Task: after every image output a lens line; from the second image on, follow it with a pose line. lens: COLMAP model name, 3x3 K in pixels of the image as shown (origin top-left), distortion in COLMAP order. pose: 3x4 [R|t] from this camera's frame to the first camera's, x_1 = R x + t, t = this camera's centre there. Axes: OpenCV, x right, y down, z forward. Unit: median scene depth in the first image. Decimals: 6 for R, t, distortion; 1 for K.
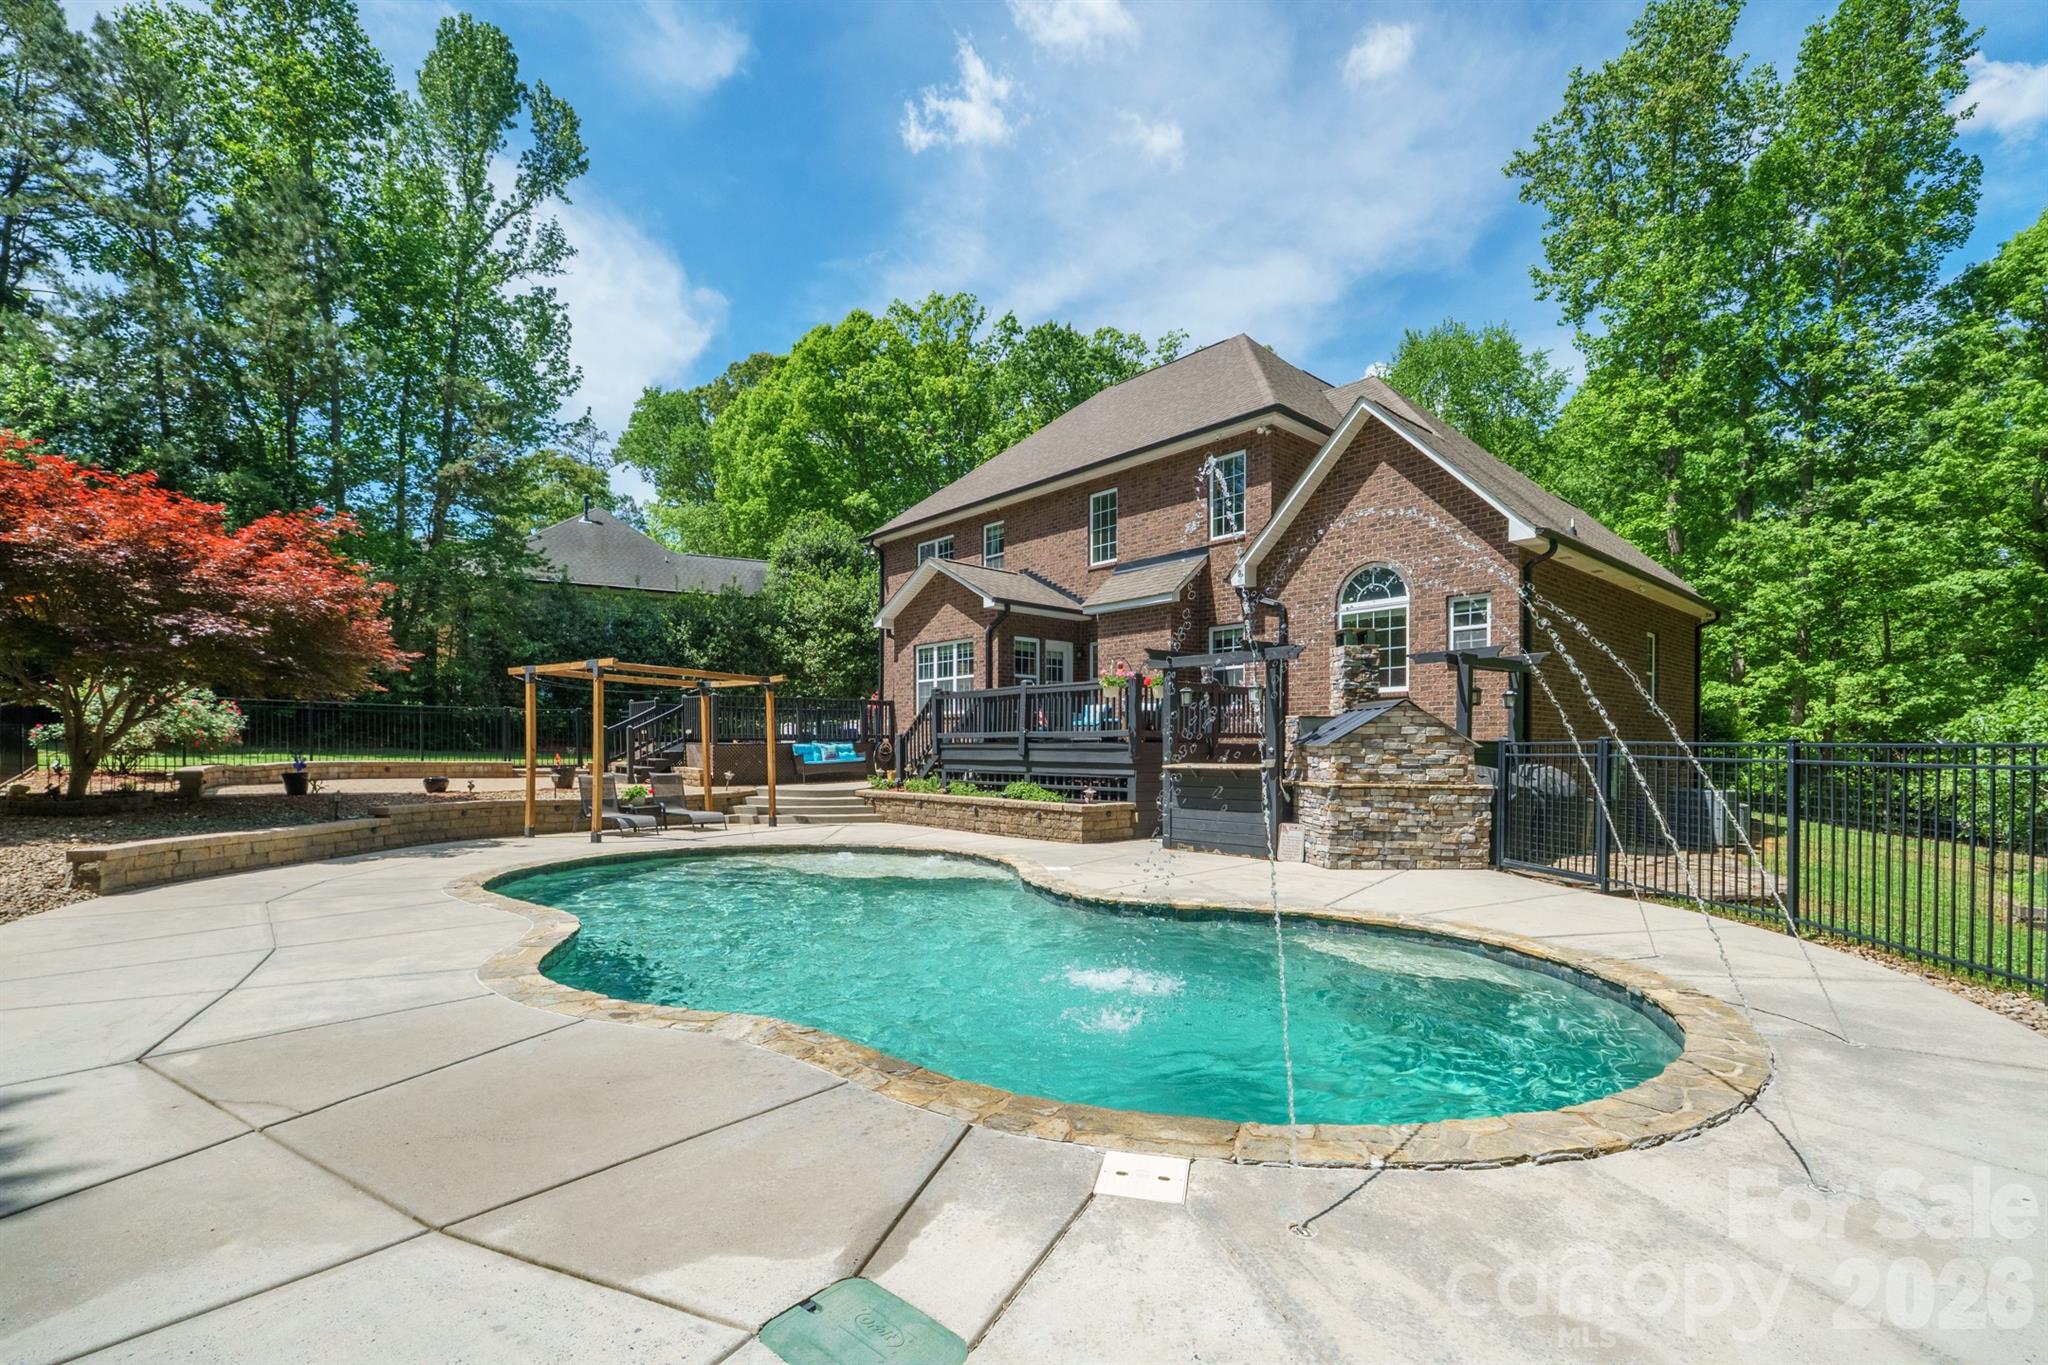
lens RADIAL K [[862.0, 0, 1073.7], [0, 862.0, 759.9], [0, 0, 1]] dist [-0.002396, -0.001056]
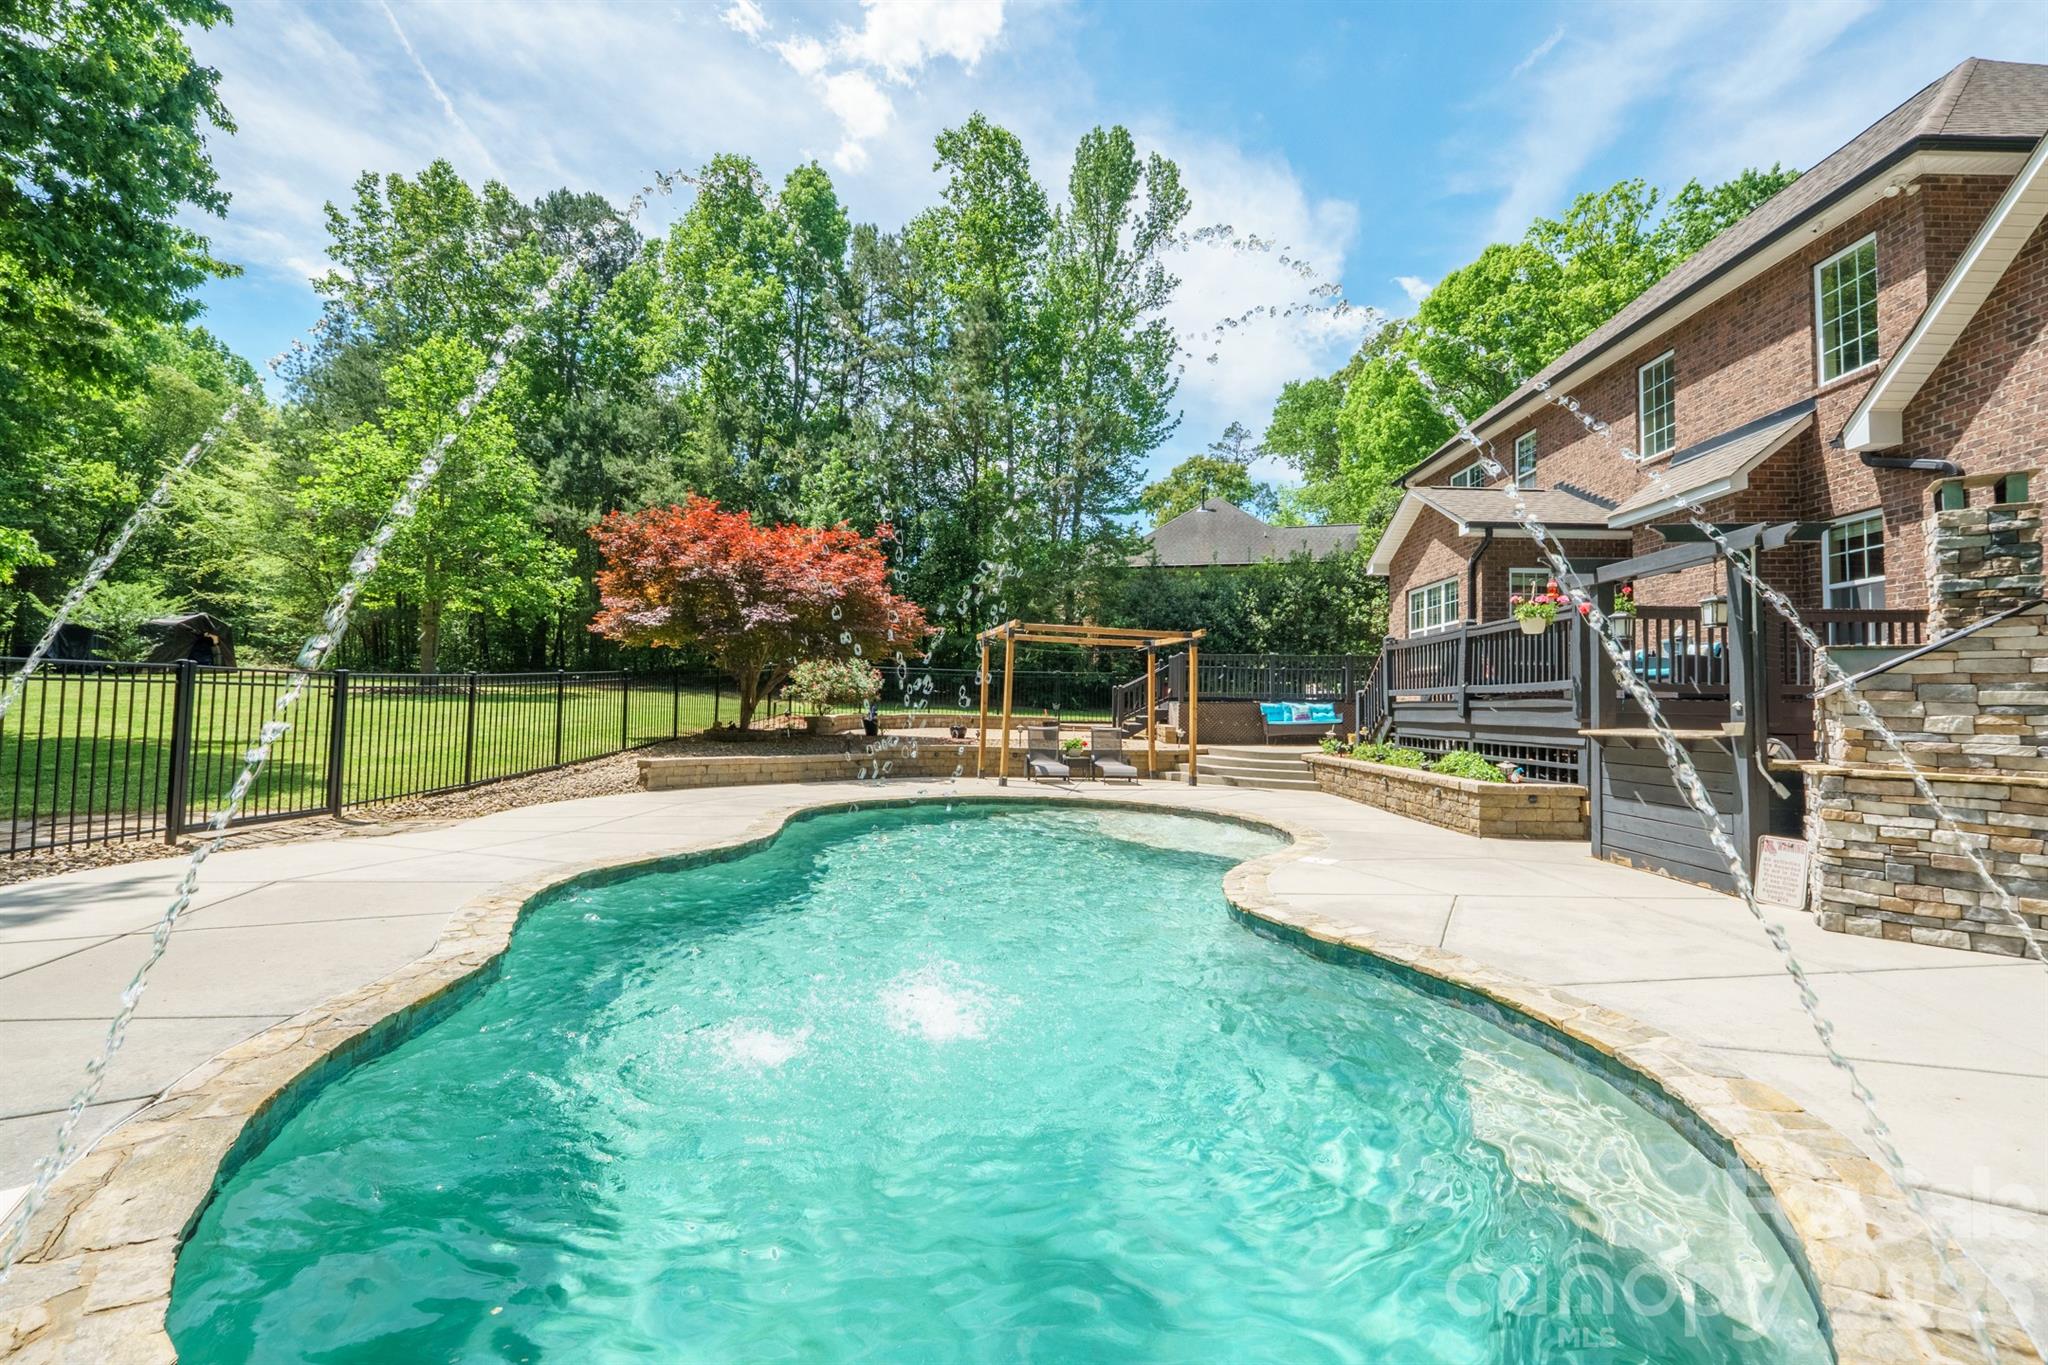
lens RADIAL K [[862.0, 0, 1059.4], [0, 862.0, 666.9], [0, 0, 1]] dist [-0.002396, -0.001056]
pose [[0.726880, -0.022868, -0.686384, 0.171342], [-0.026118, 0.997802, -0.060902, 0.005460], [0.686268, 0.062196, 0.724685, 0.152960]]
